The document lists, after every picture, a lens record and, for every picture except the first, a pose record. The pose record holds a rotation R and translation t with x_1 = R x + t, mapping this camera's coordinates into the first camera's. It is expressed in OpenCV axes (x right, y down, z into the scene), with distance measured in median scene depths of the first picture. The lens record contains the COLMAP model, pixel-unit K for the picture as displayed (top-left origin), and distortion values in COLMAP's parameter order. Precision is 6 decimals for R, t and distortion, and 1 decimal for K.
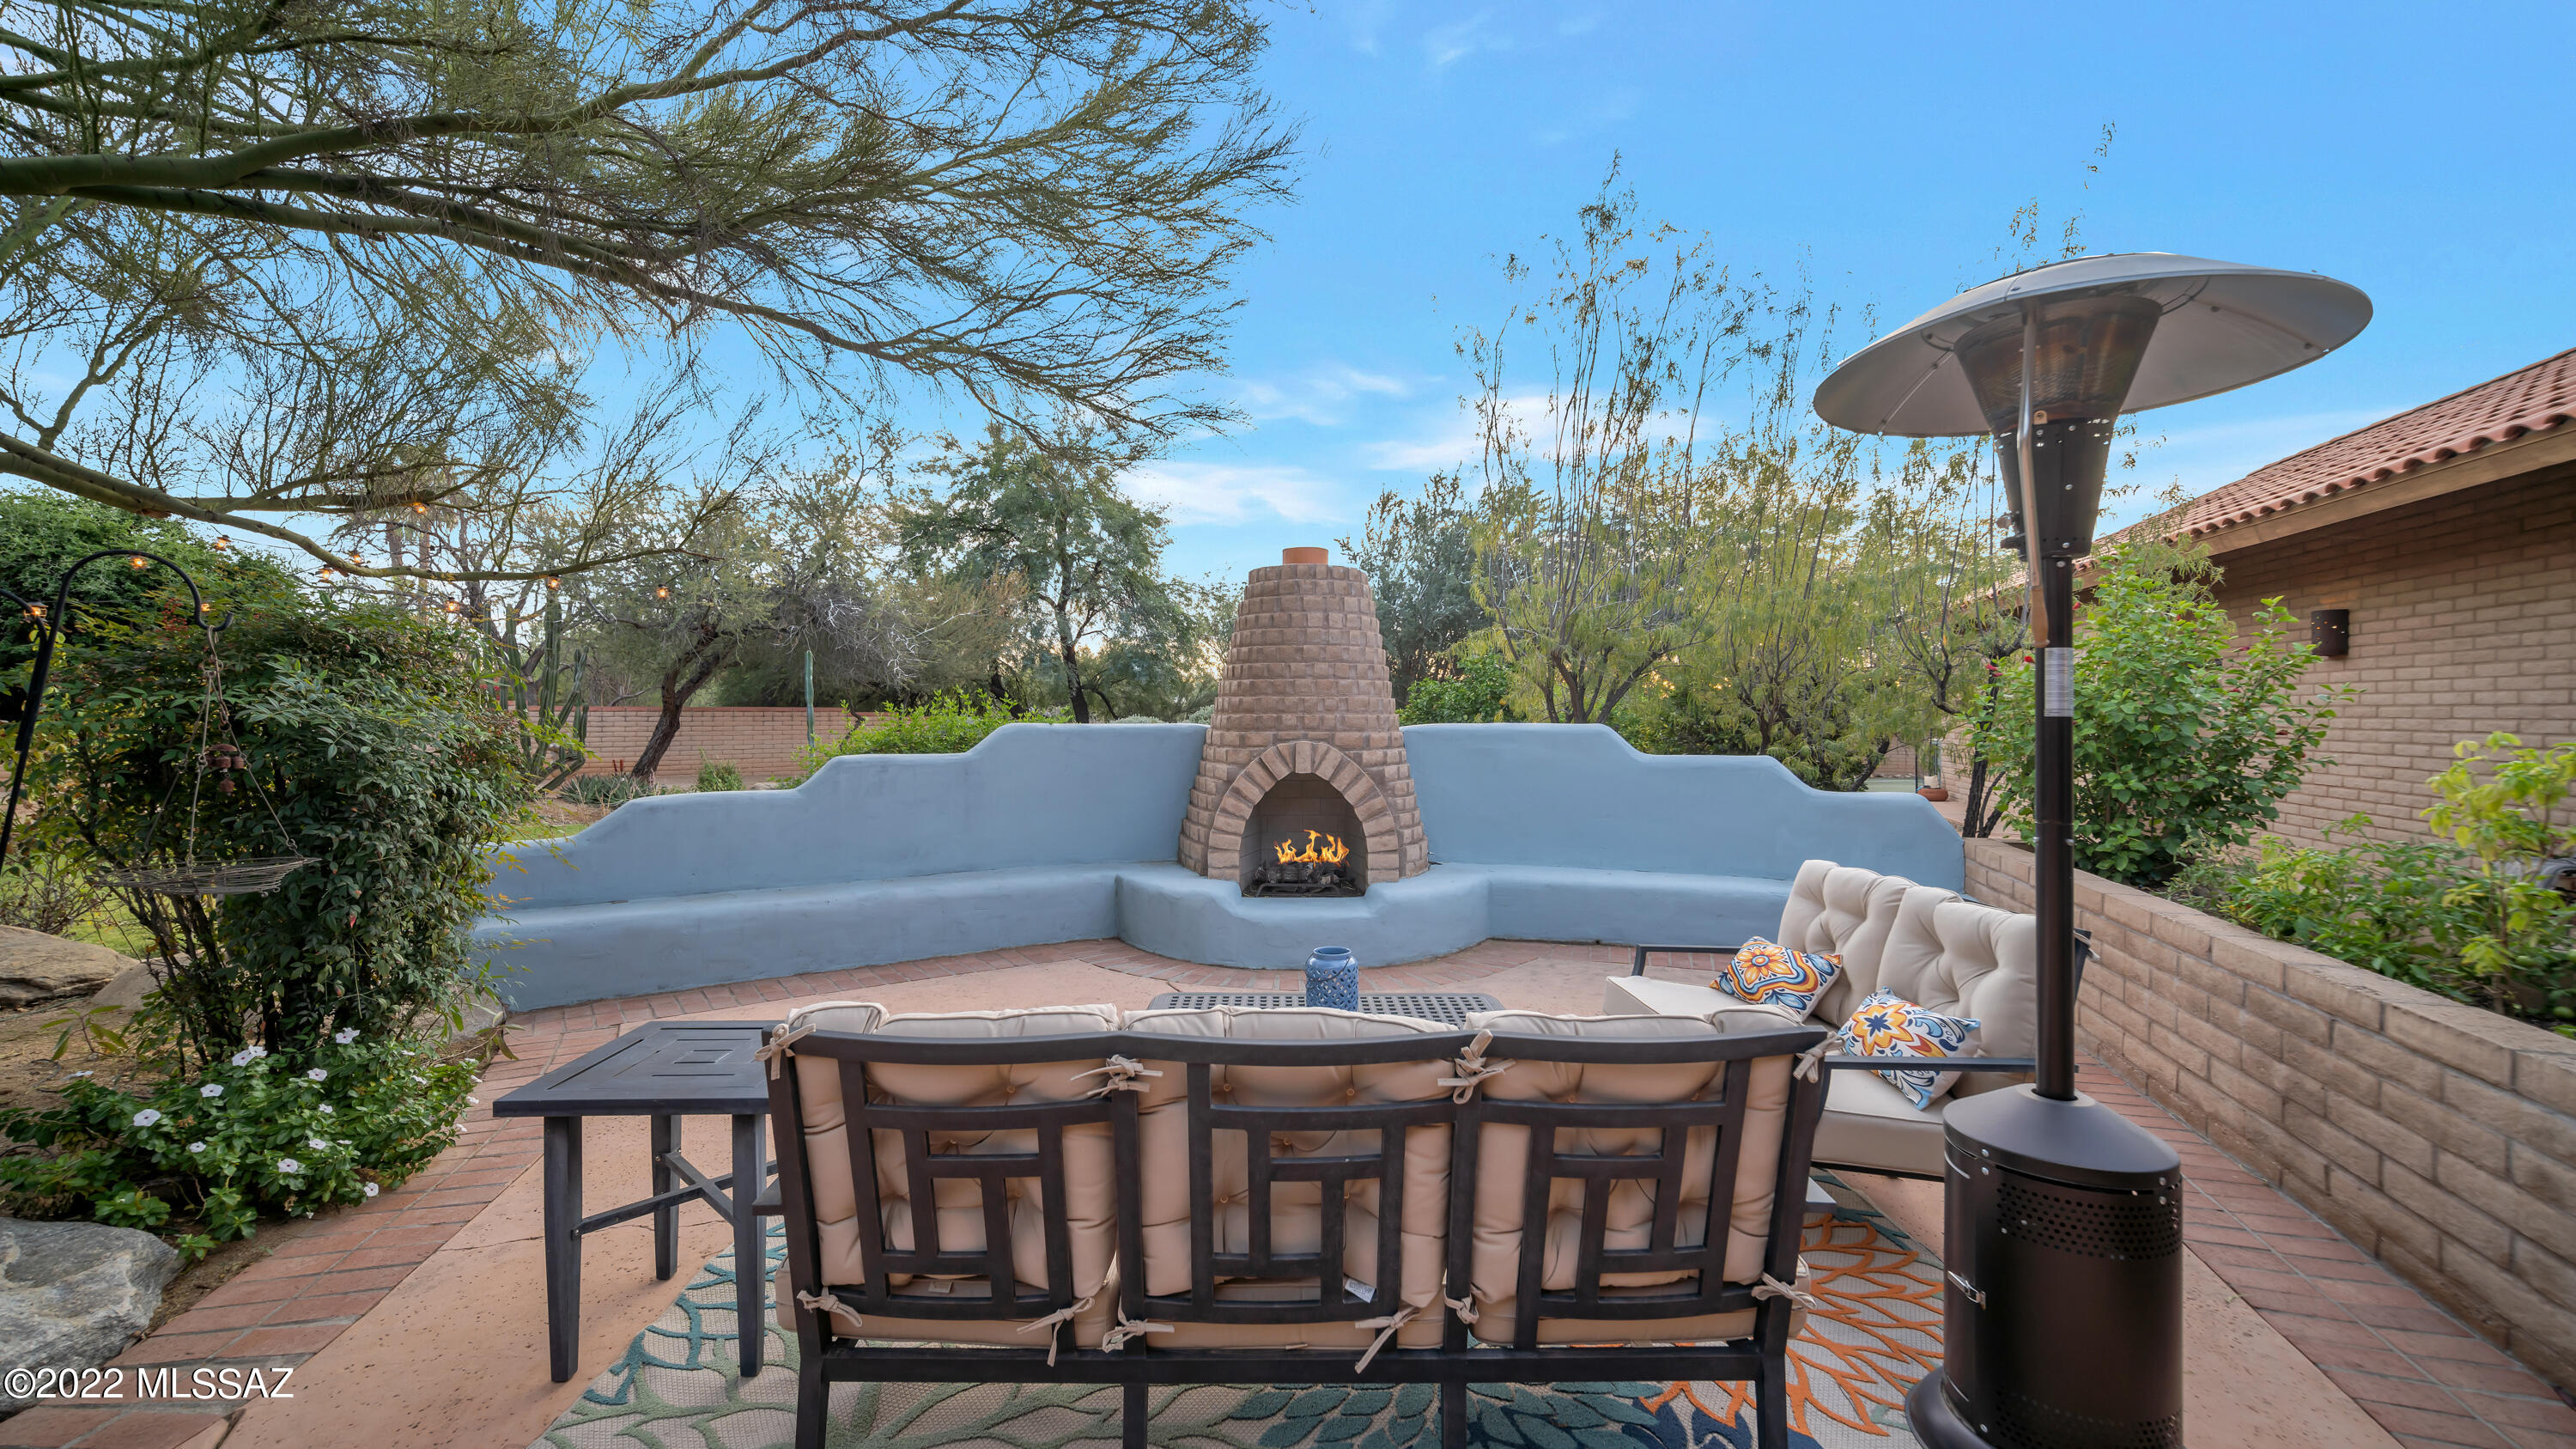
lens RADIAL K [[1045.3, 0, 1288.0], [0, 1045.3, 724.5], [0, 0, 1]] dist [-0.022518, 0.012608]
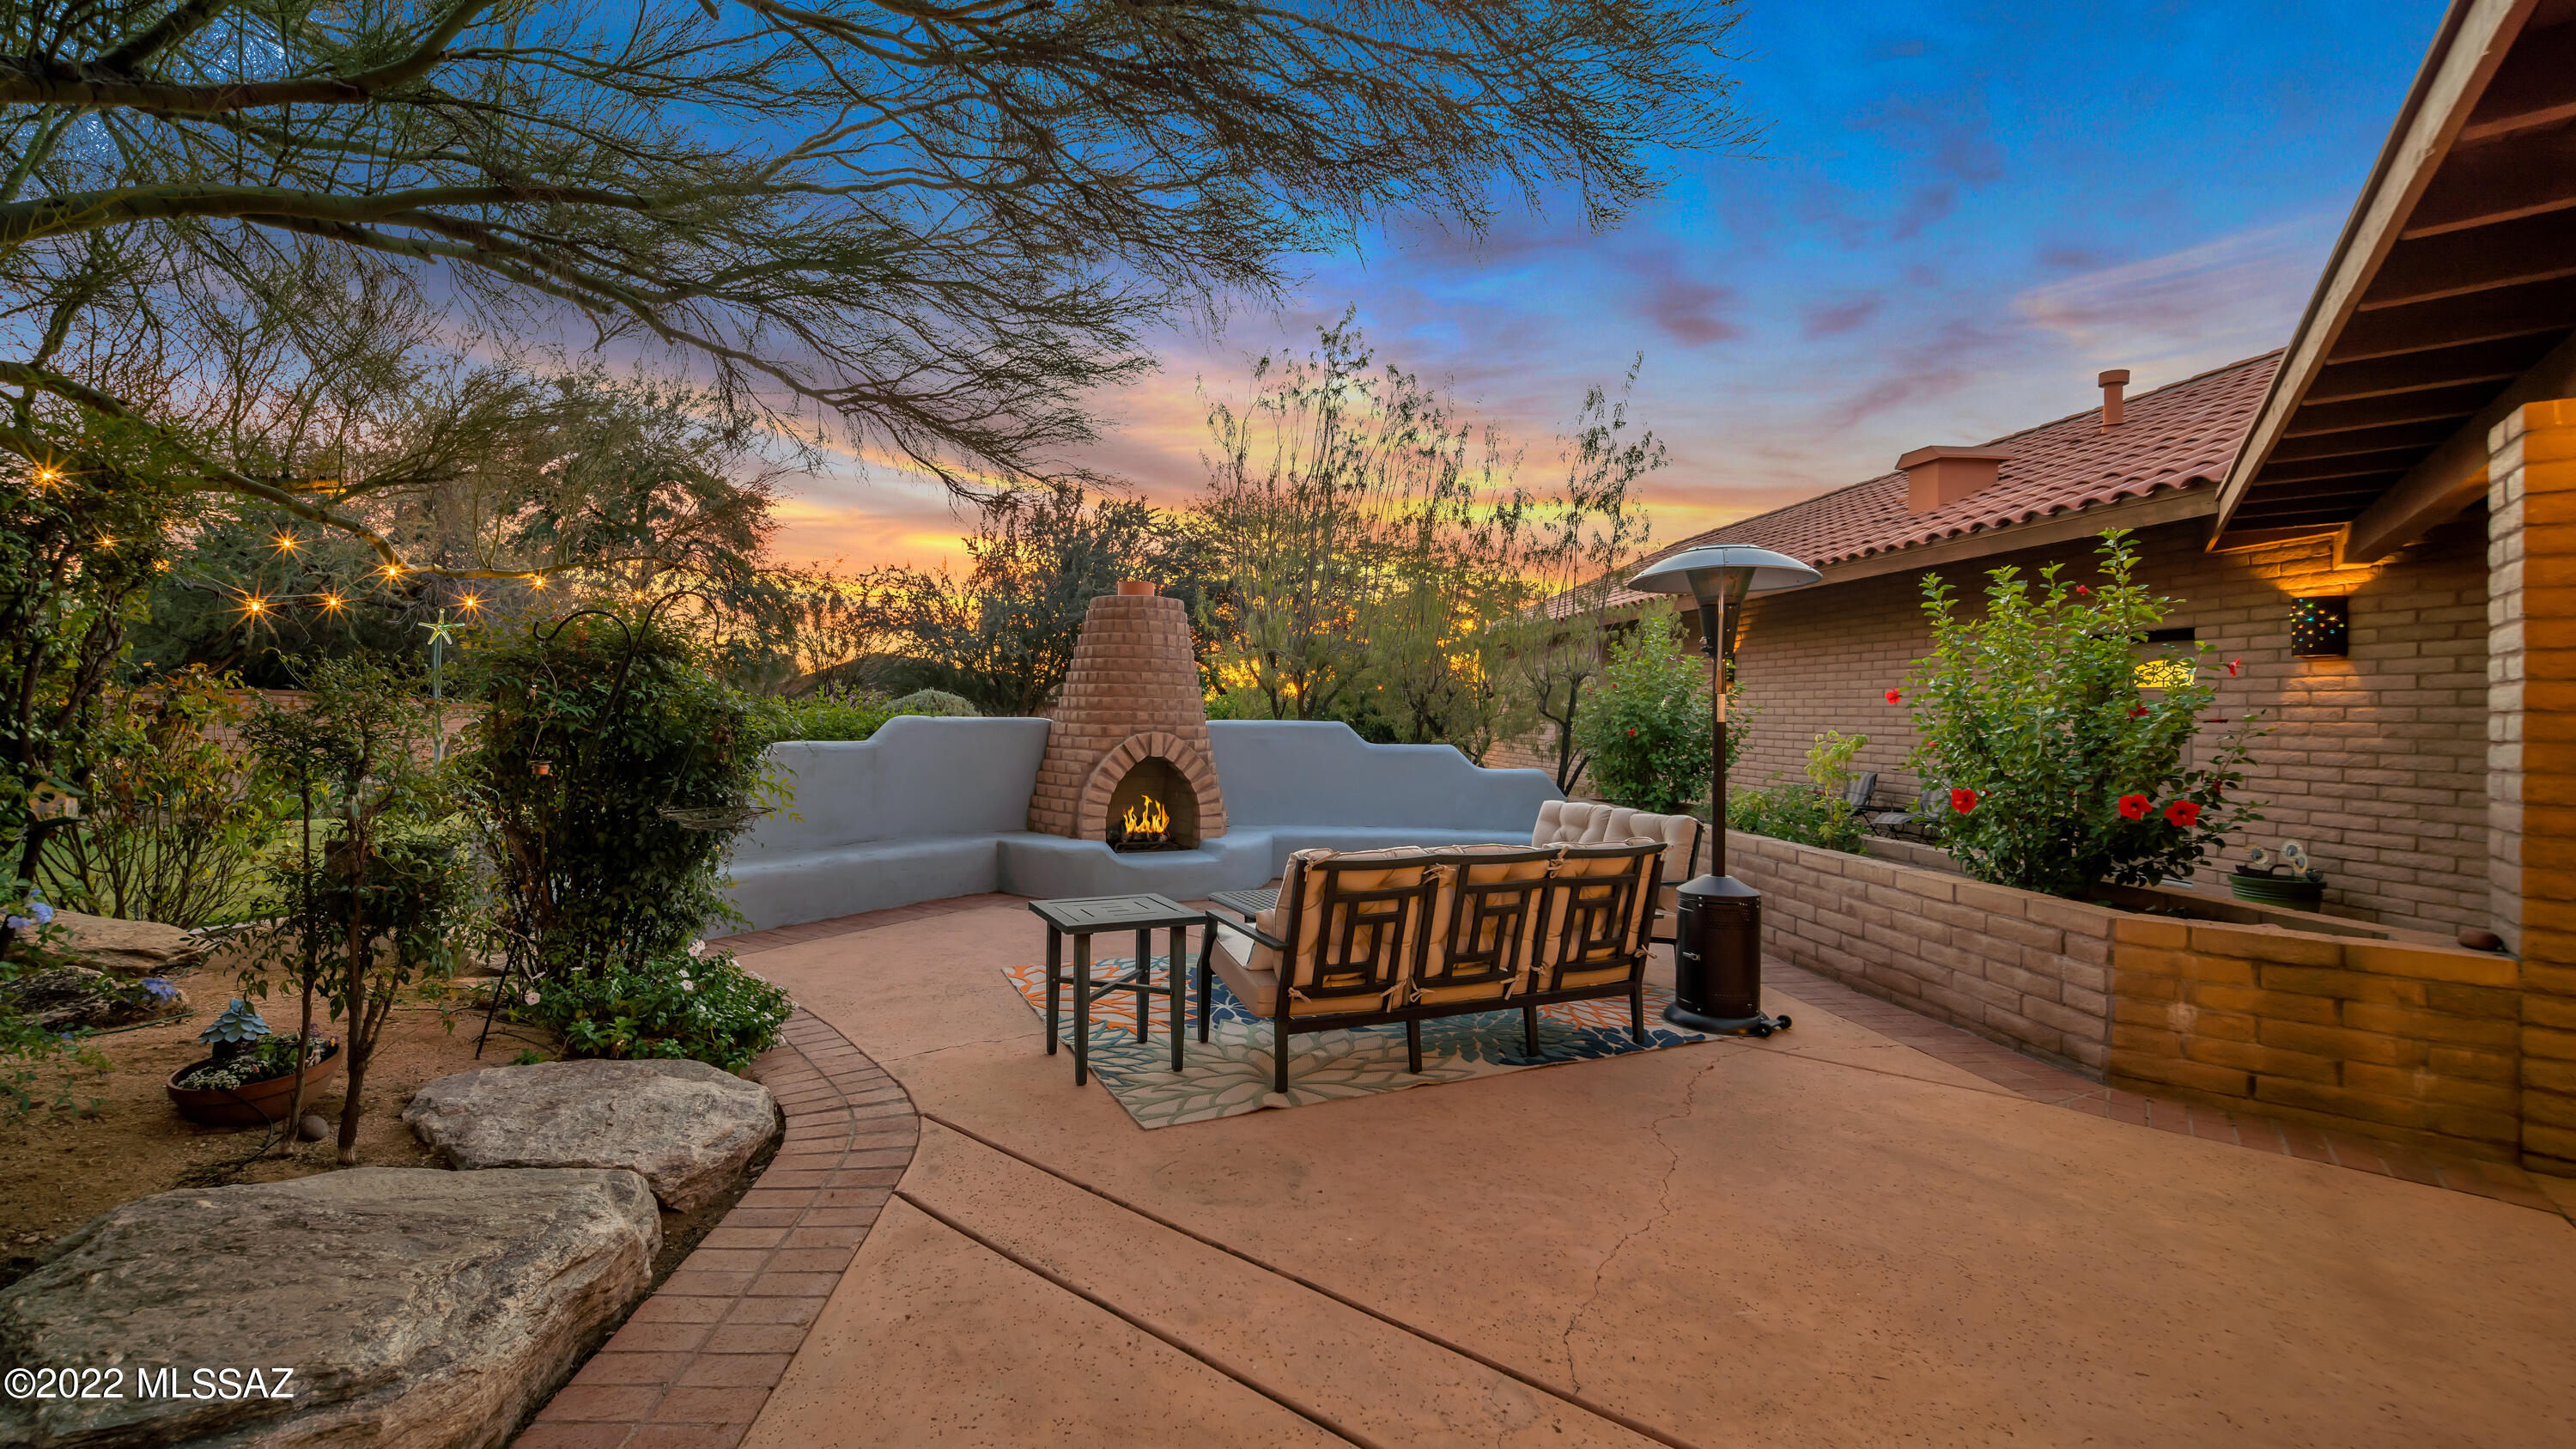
lens RADIAL K [[1016.0, 0, 1286.3], [0, 1016.0, 713.3], [0, 0, 1]] dist [-0.000378, 0.000524]
pose [[0.917314, 0.014151, 0.397912, -0.355297], [-0.011644, 0.999894, -0.008718, 0.001339], [-0.397993, 0.003364, 0.917382, -0.245702]]
